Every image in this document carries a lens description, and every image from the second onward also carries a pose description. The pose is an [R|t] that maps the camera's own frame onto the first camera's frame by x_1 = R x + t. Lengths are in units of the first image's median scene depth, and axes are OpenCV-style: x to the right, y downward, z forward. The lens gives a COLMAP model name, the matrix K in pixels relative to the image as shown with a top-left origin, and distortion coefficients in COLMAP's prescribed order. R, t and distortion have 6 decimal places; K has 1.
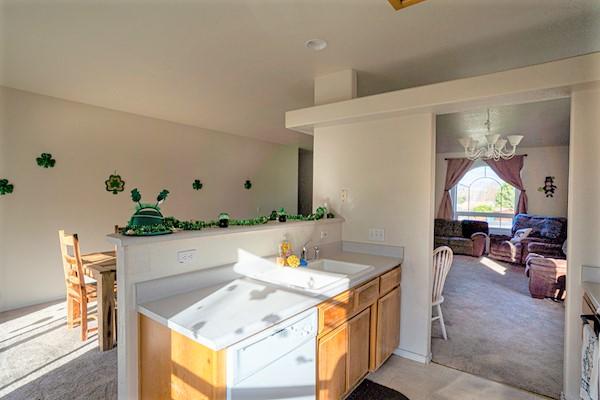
lens RADIAL K [[316.8, 0, 300.8], [0, 316.8, 200.4], [0, 0, 1]] dist [-0.003381, 0.000362]
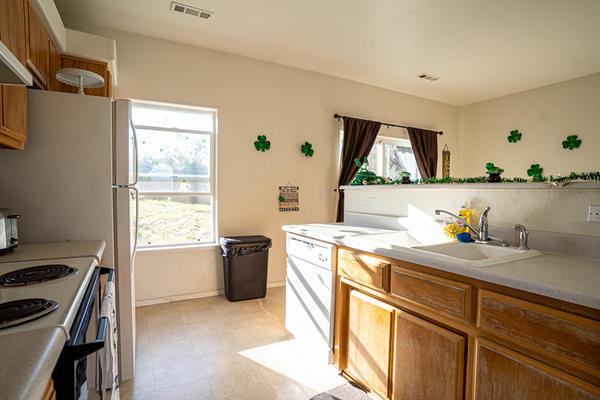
lens RADIAL K [[316.8, 0, 301.2], [0, 316.8, 200.3], [0, 0, 1]] dist [-0.003381, 0.000362]
pose [[-0.418914, -0.001681, -0.908024, 0.932141], [-0.029054, 0.999511, 0.011554, 0.141086], [0.907561, 0.031222, -0.418758, 1.143424]]
